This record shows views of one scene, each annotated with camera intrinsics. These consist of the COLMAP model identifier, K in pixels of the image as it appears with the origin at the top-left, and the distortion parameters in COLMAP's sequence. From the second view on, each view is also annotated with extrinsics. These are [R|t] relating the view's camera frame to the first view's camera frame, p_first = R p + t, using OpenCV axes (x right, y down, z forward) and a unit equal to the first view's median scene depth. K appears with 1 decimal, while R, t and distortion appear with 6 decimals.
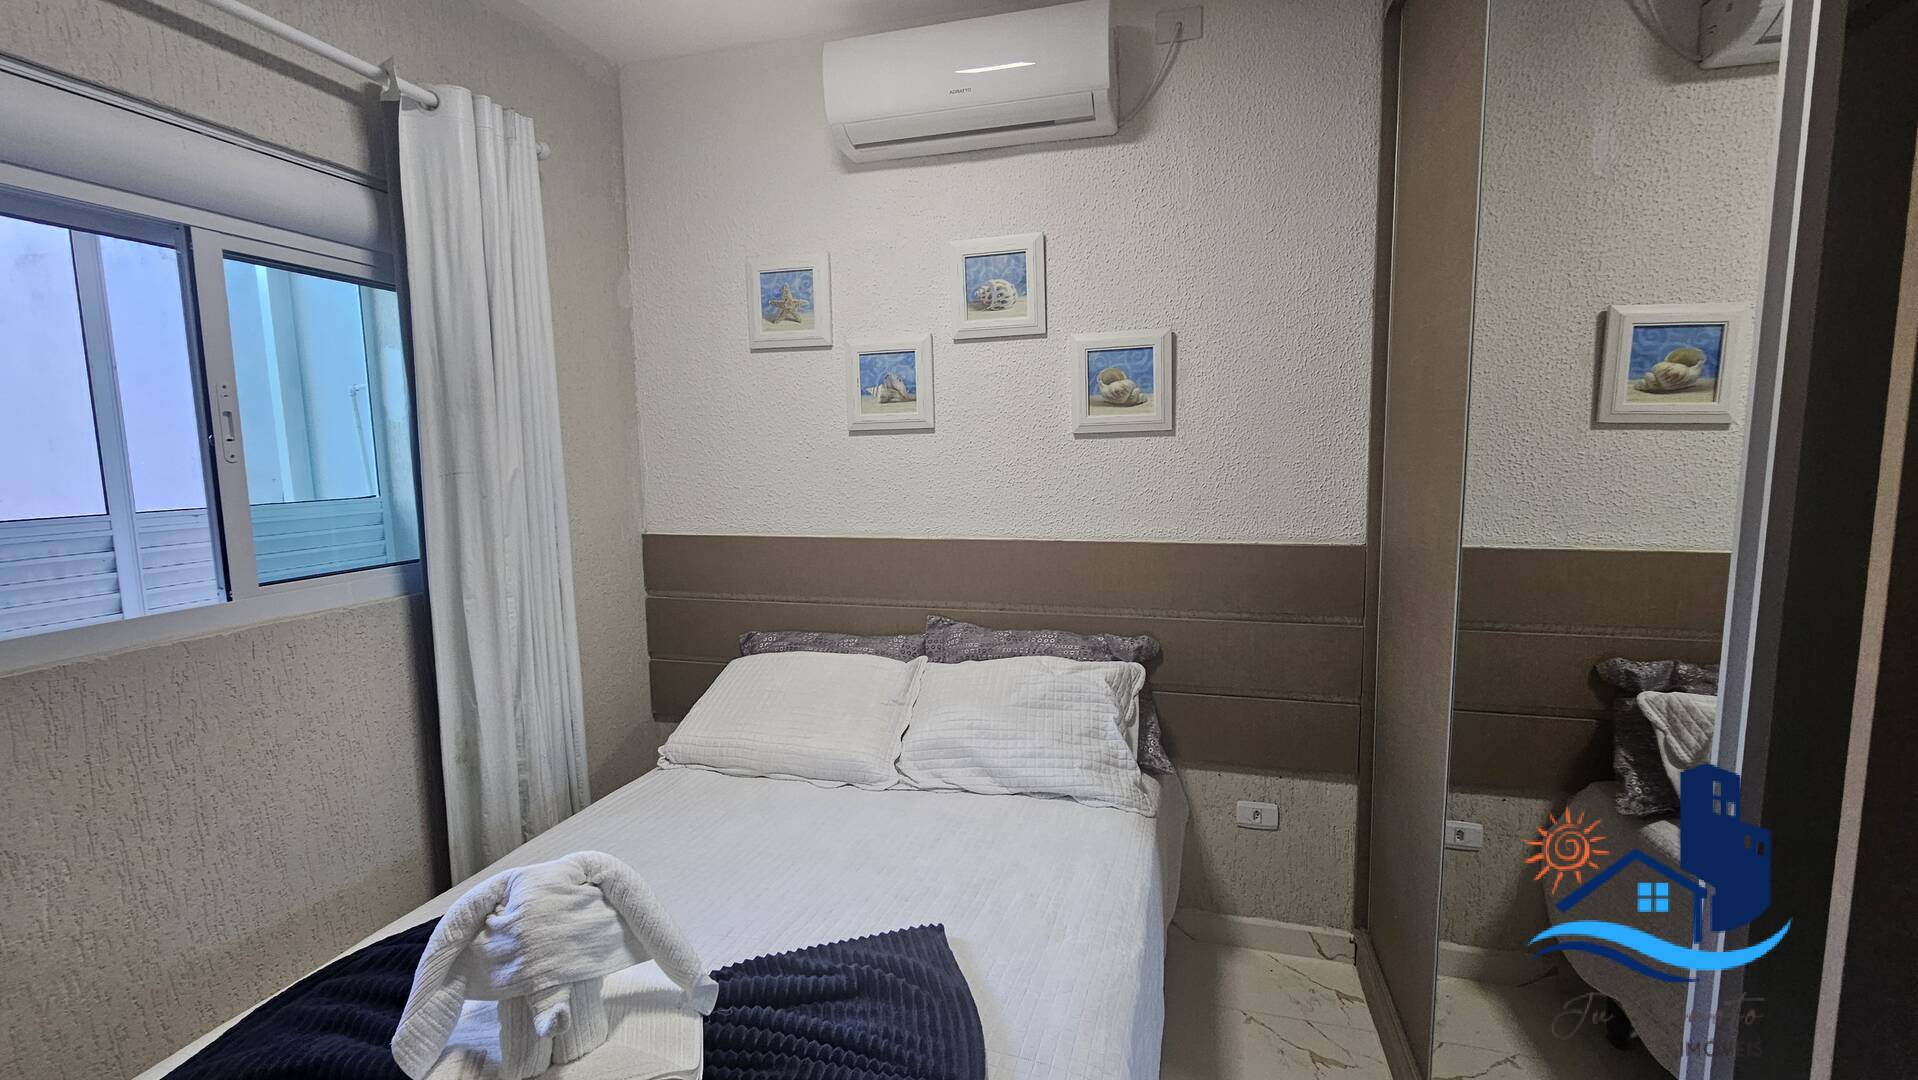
lens RADIAL K [[786.4, 0, 969.9], [0, 786.4, 535.1], [0, 0, 1]] dist [-0.006165, 0.001207]
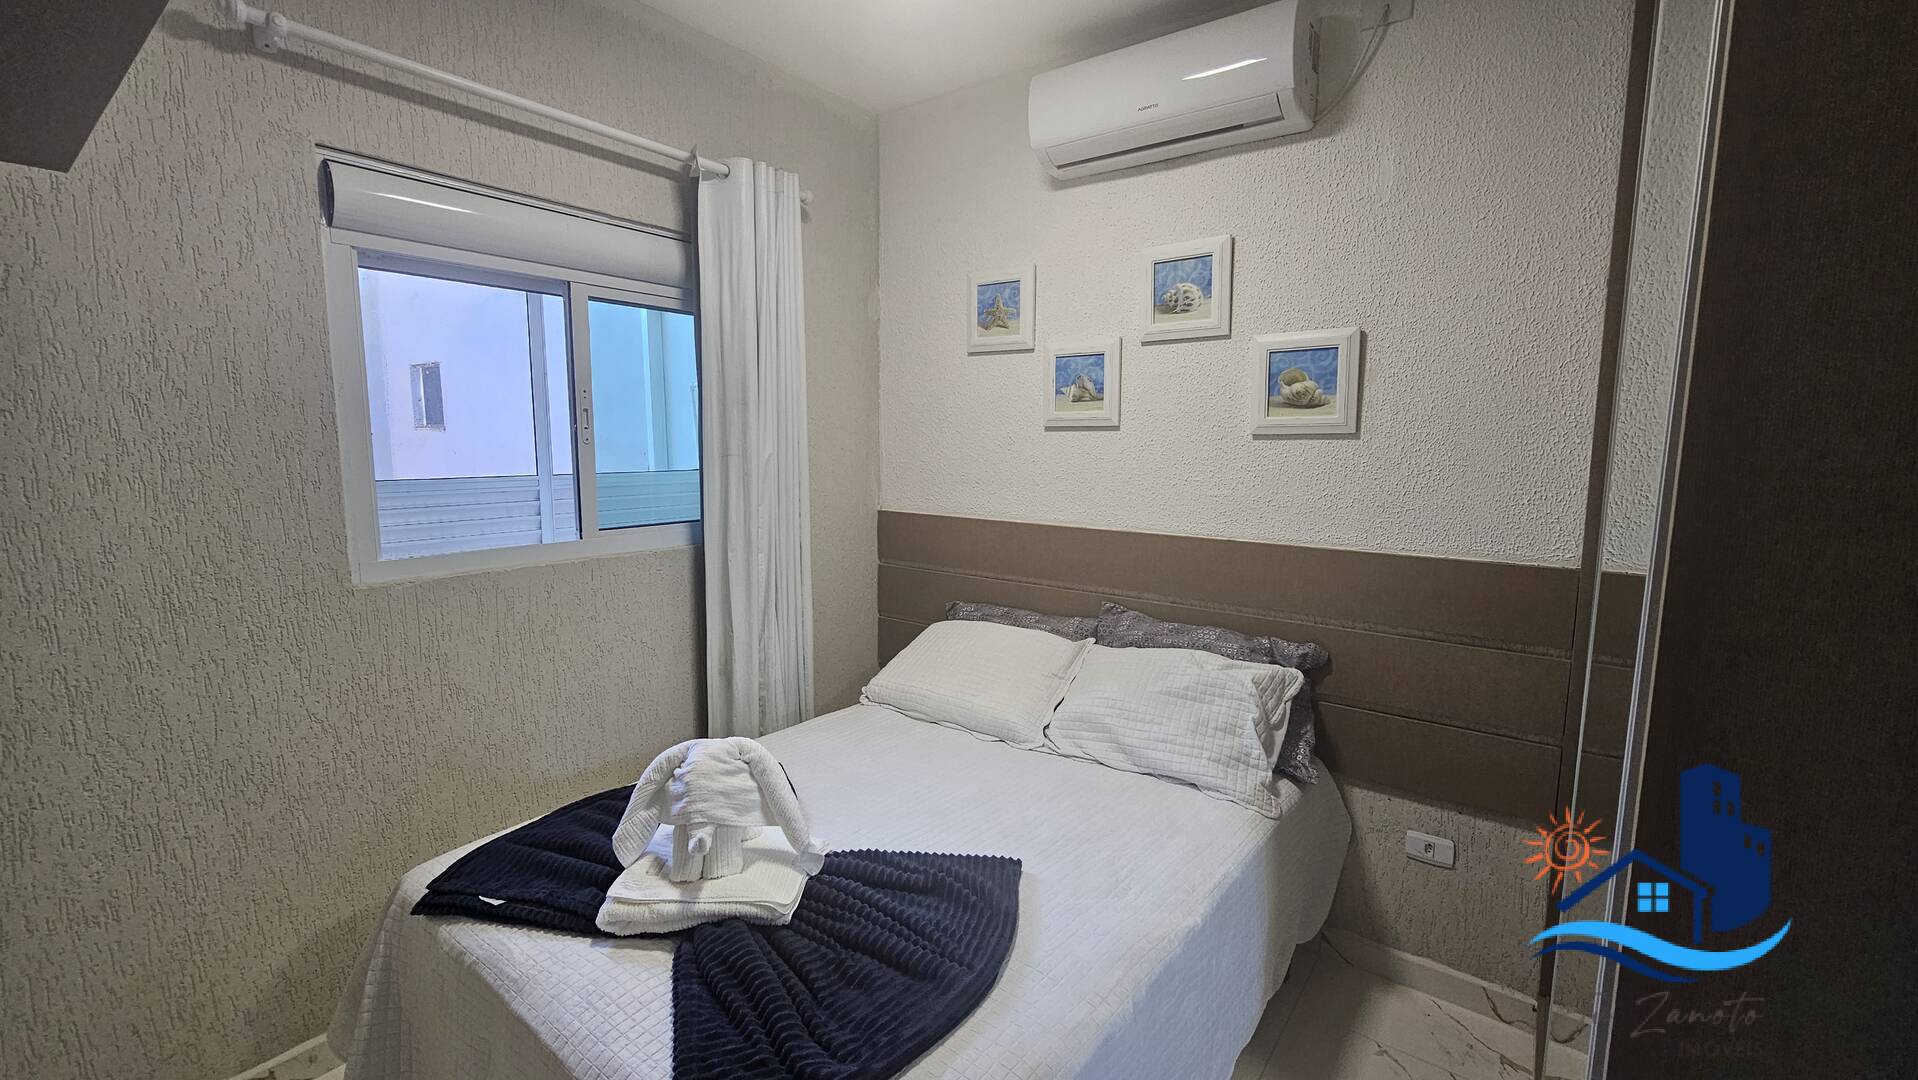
lens RADIAL K [[786.4, 0, 969.9], [0, 786.4, 535.1], [0, 0, 1]] dist [-0.006165, 0.001207]
pose [[0.929869, 0.068584, -0.361442, 0.180672], [-0.063230, 0.997643, 0.026636, -0.005395], [0.362417, -0.001914, 0.932014, -0.068270]]
